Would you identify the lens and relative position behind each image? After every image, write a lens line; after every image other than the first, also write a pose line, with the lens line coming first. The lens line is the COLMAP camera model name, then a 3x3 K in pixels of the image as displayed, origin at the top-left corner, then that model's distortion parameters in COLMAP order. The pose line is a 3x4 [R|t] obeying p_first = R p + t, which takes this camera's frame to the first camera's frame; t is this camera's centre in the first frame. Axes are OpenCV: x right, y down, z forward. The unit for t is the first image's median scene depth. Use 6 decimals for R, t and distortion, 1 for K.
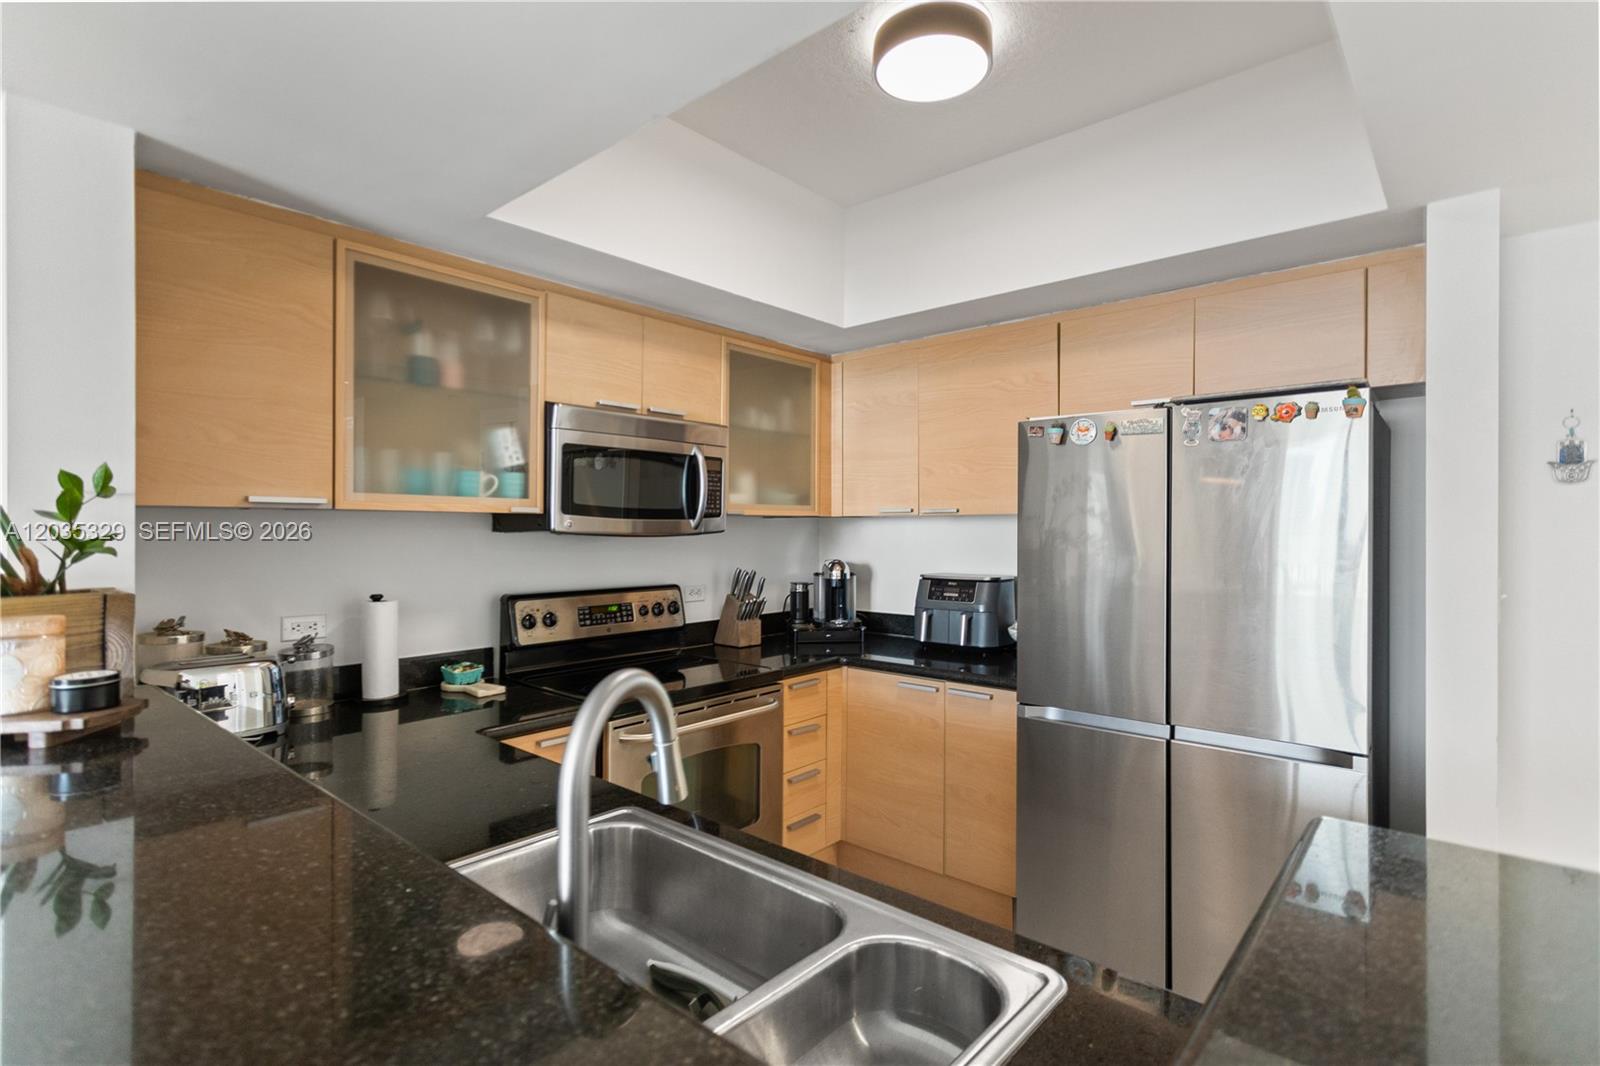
lens RADIAL K [[776.3, 0, 795.3], [0, 776.3, 525.8], [0, 0, 1]] dist [0.001252, 0.000382]
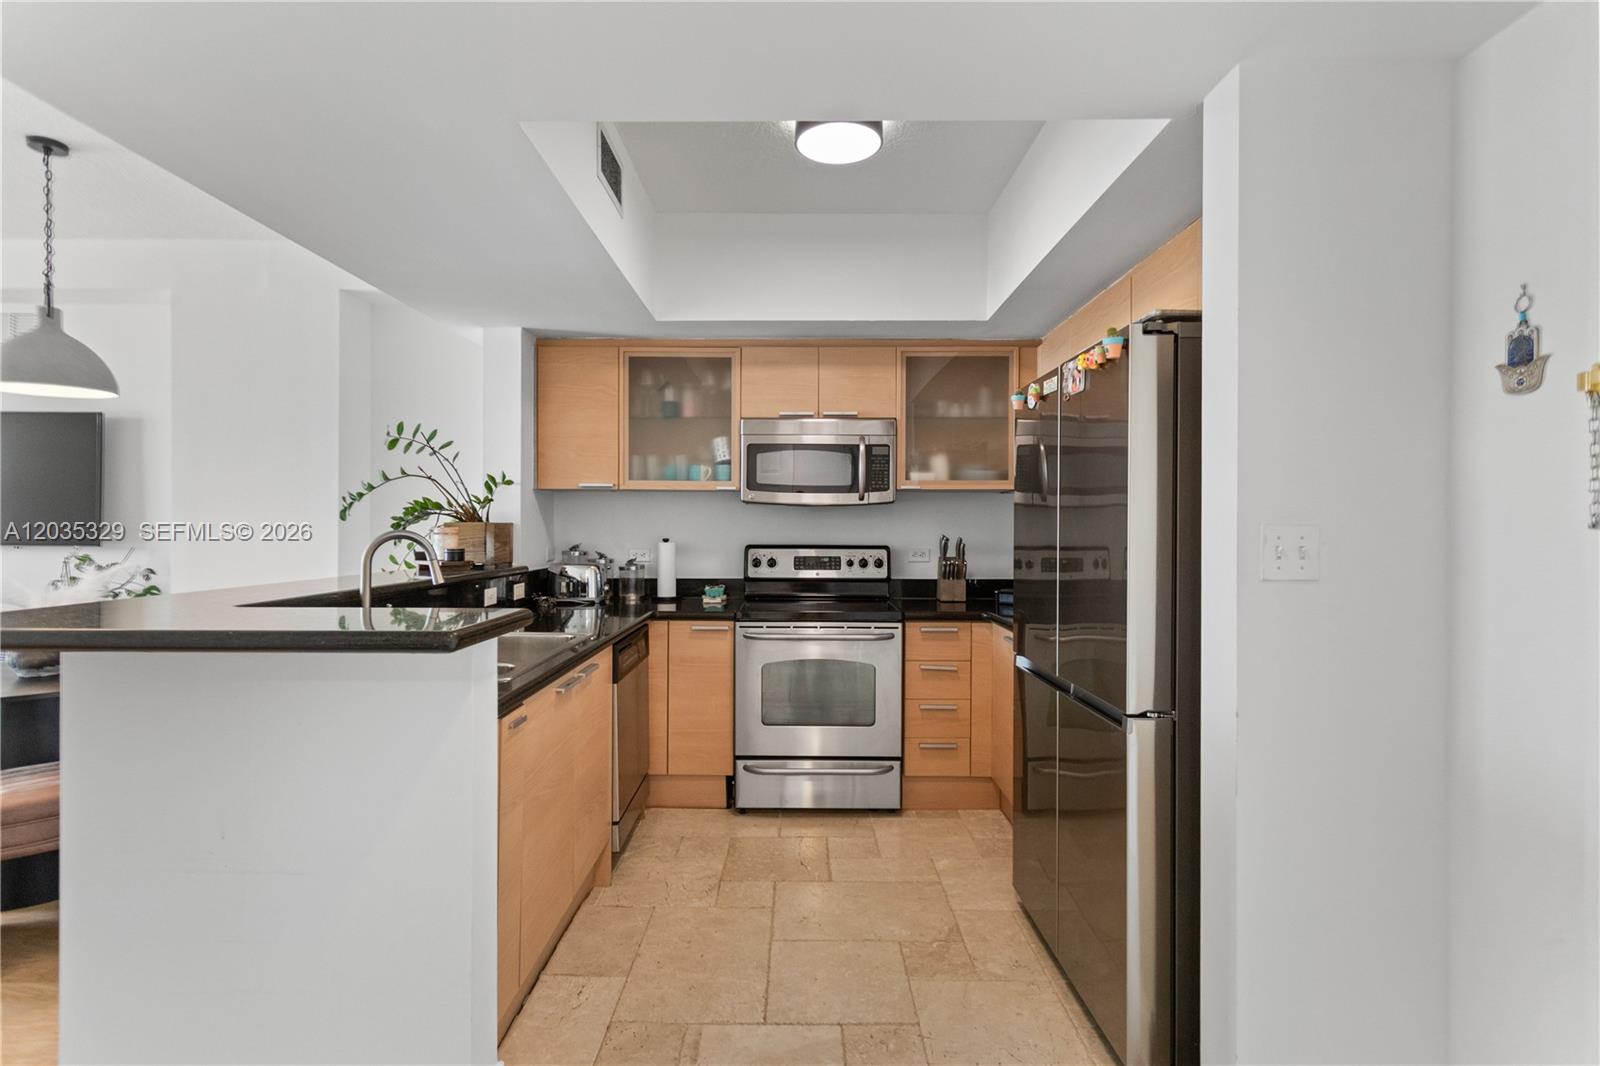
lens RADIAL K [[776.3, 0, 795.3], [0, 776.3, 525.8], [0, 0, 1]] dist [0.001252, 0.000382]
pose [[0.657955, 0.002847, -0.753052, 0.933980], [-0.003736, 0.999993, 0.000517, 0.054930], [0.753048, 0.002473, 0.657961, 0.058734]]
